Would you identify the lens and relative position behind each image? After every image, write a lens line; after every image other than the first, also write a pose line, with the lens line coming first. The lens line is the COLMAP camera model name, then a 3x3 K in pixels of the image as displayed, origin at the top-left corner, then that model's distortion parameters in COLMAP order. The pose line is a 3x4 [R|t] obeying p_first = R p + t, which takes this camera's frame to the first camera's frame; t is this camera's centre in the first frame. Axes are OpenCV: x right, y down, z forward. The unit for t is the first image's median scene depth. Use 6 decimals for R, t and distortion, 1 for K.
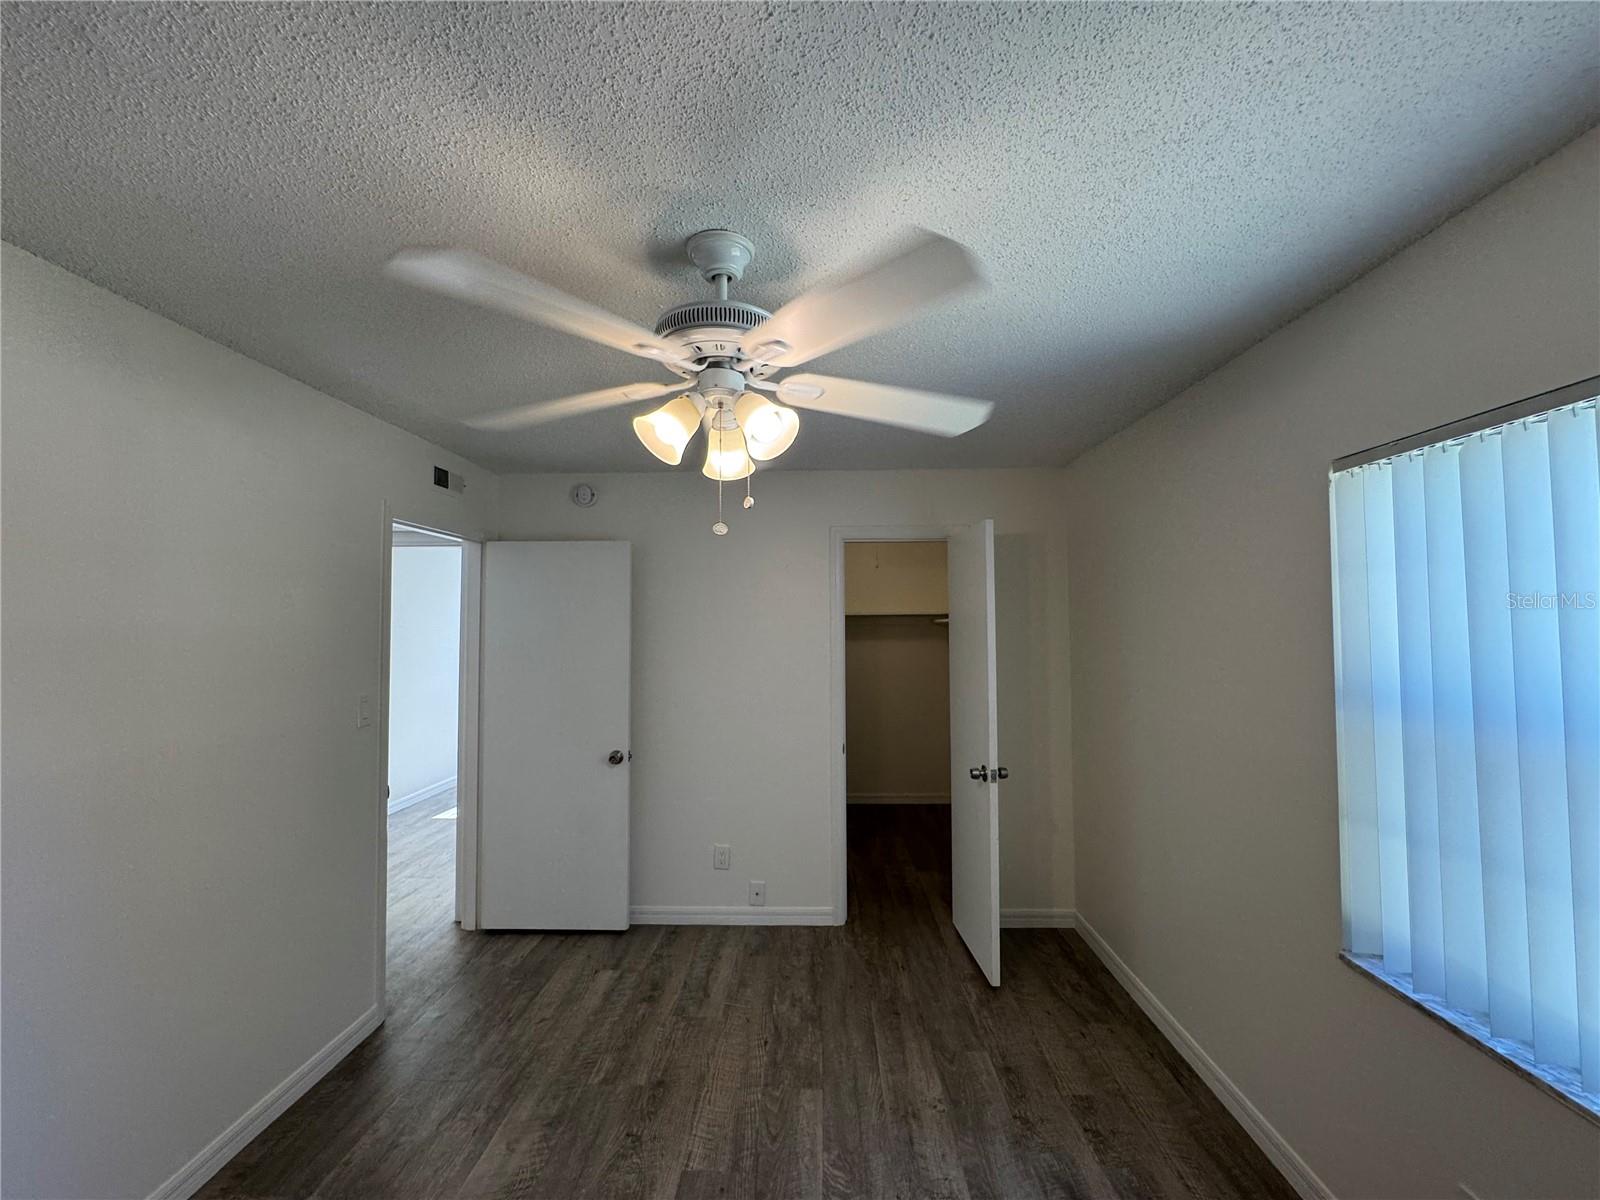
lens RADIAL K [[643.2, 0, 799.2], [0, 643.2, 596.6], [0, 0, 1]] dist [-0.005244, 0.000765]
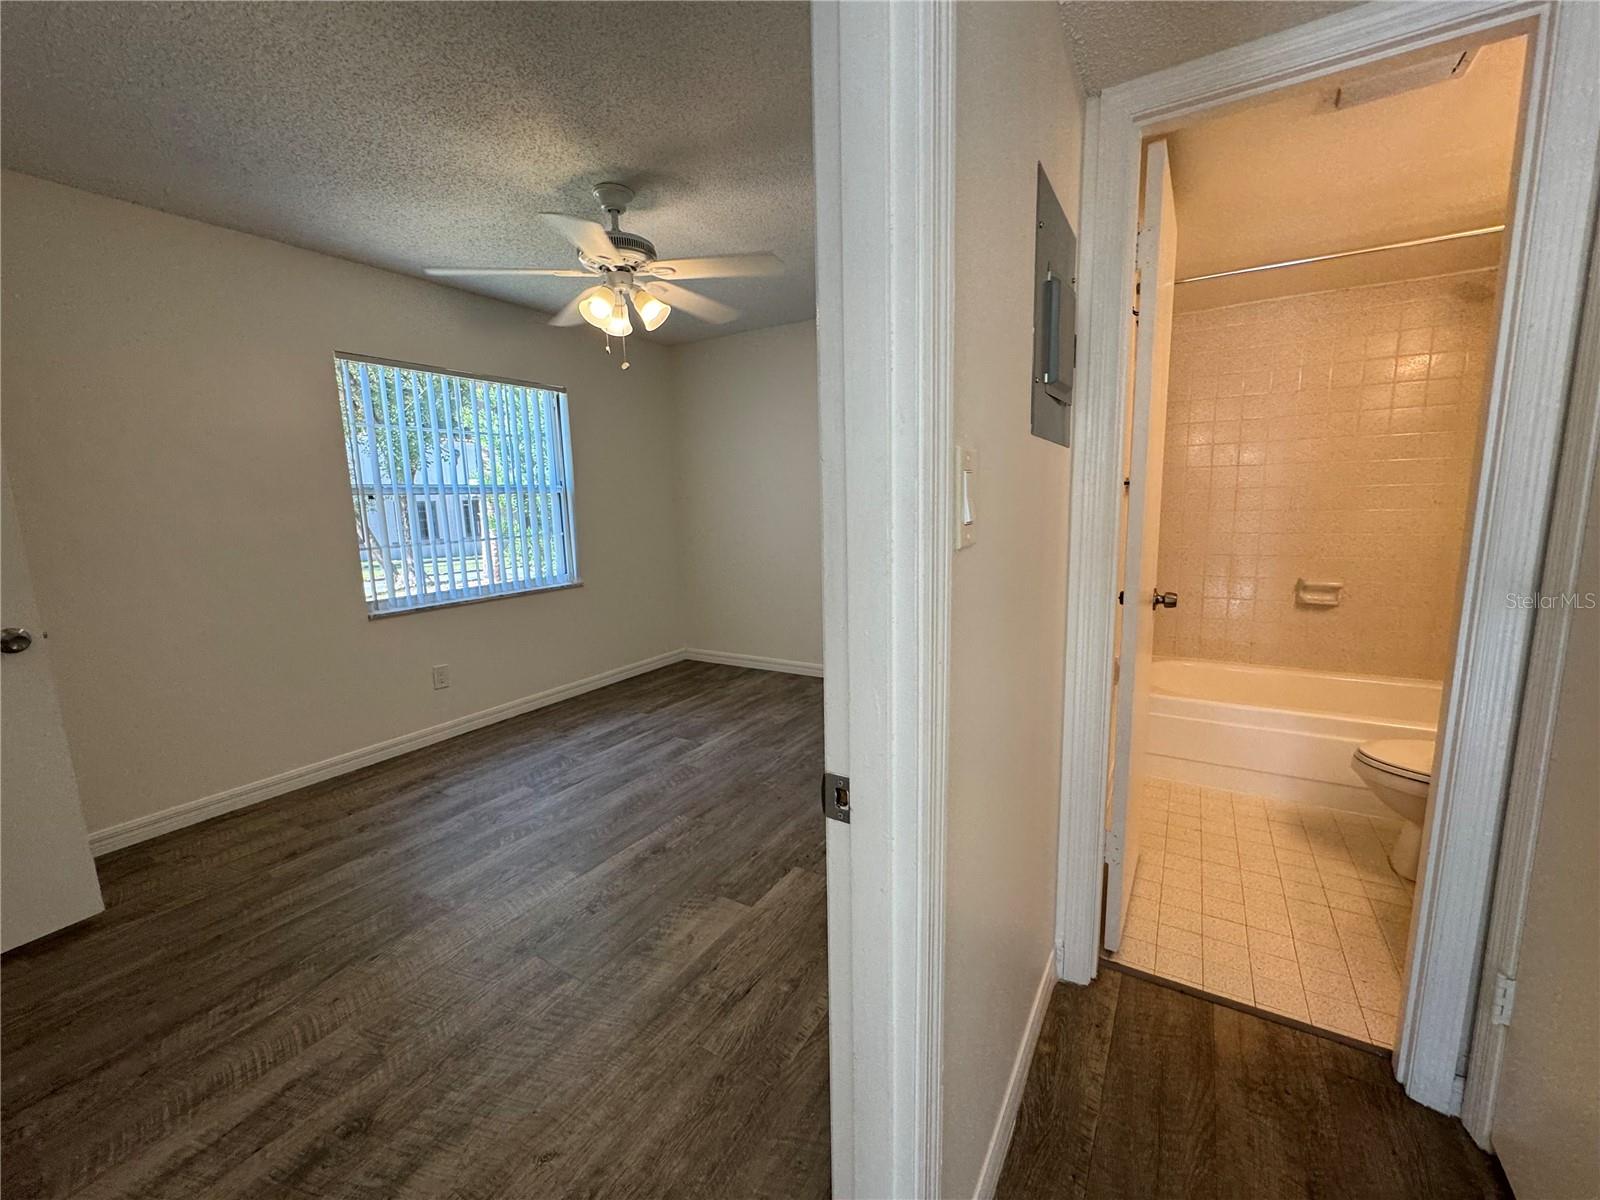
lens RADIAL K [[643.2, 0, 798.3], [0, 643.2, 596.4], [0, 0, 1]] dist [-0.005244, 0.000765]
pose [[-0.867675, -0.048189, 0.494790, -0.920912], [0.008439, 0.993720, 0.111580, 0.213943], [-0.497059, 0.100991, -0.861819, 1.496966]]
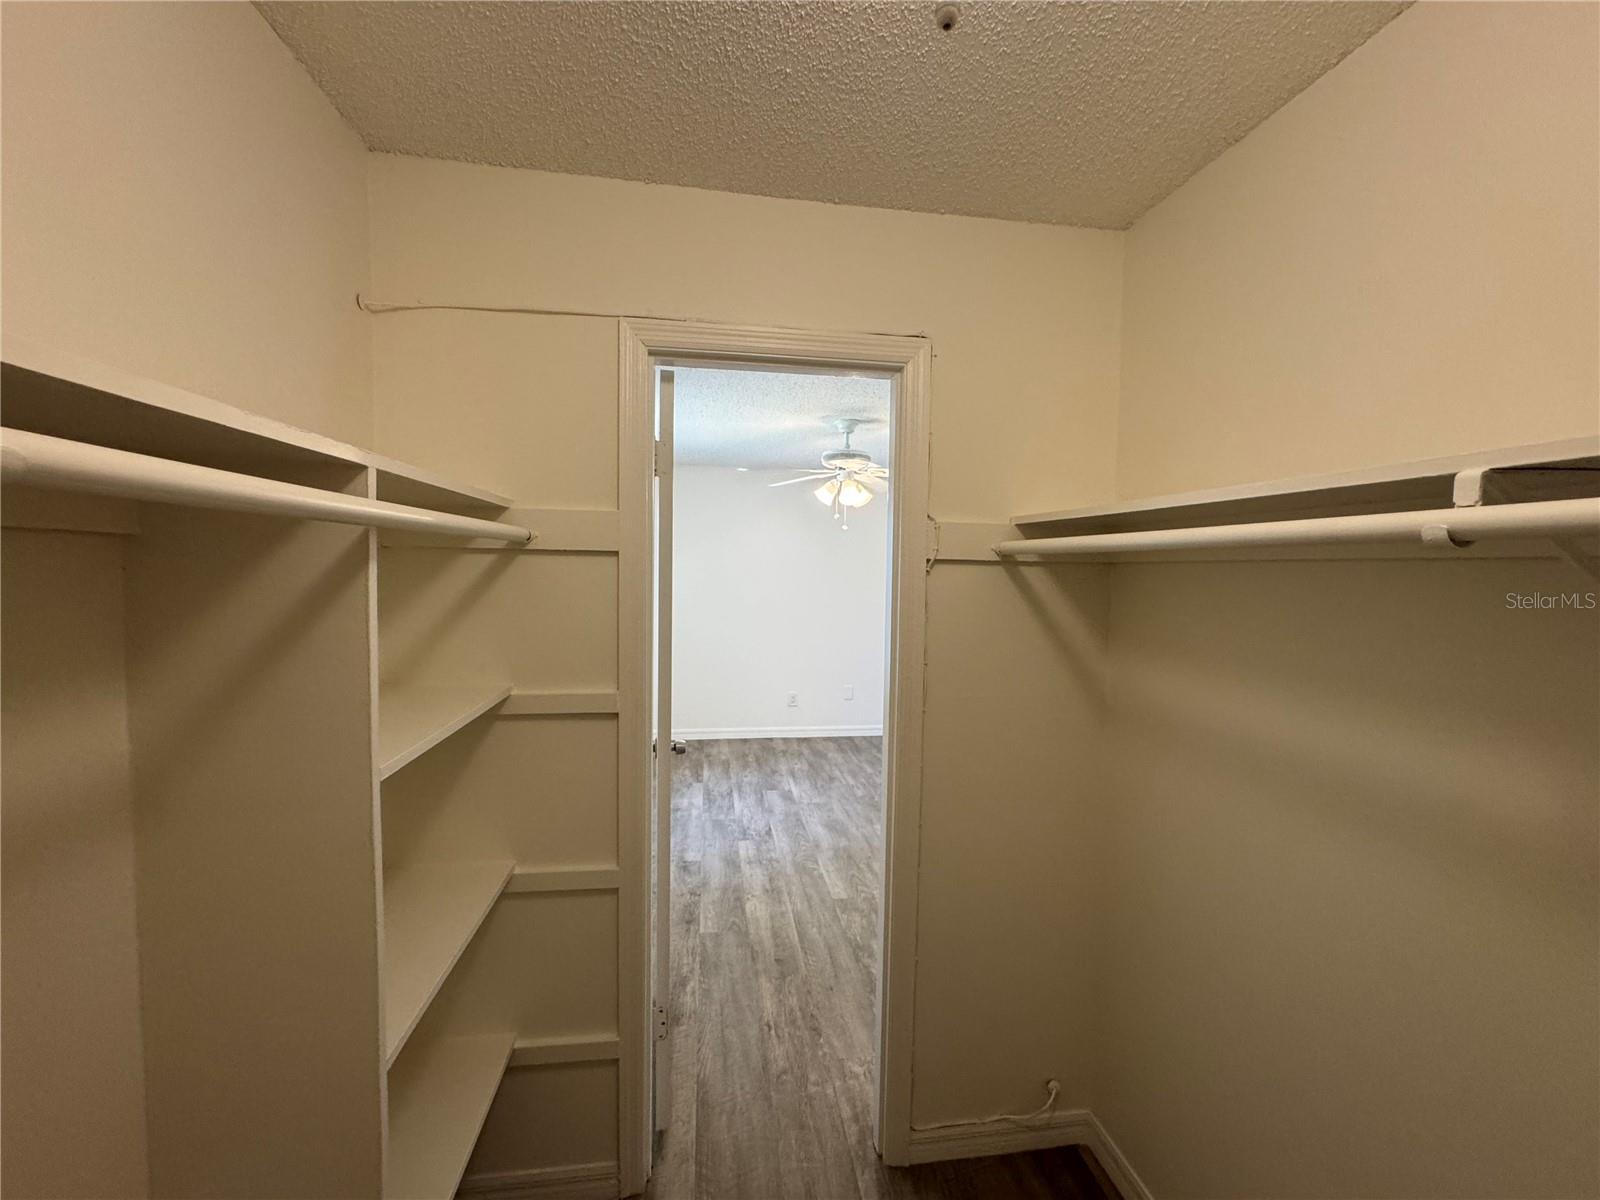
lens RADIAL K [[643.2, 0, 795.5], [0, 643.2, 599.2], [0, 0, 1]] dist [-0.005244, 0.000765]
pose [[-0.985523, -0.003223, -0.169512, 0.346533], [-0.004815, 0.999948, 0.008982, 0.112394], [0.169475, 0.009668, -0.985487, 2.315756]]
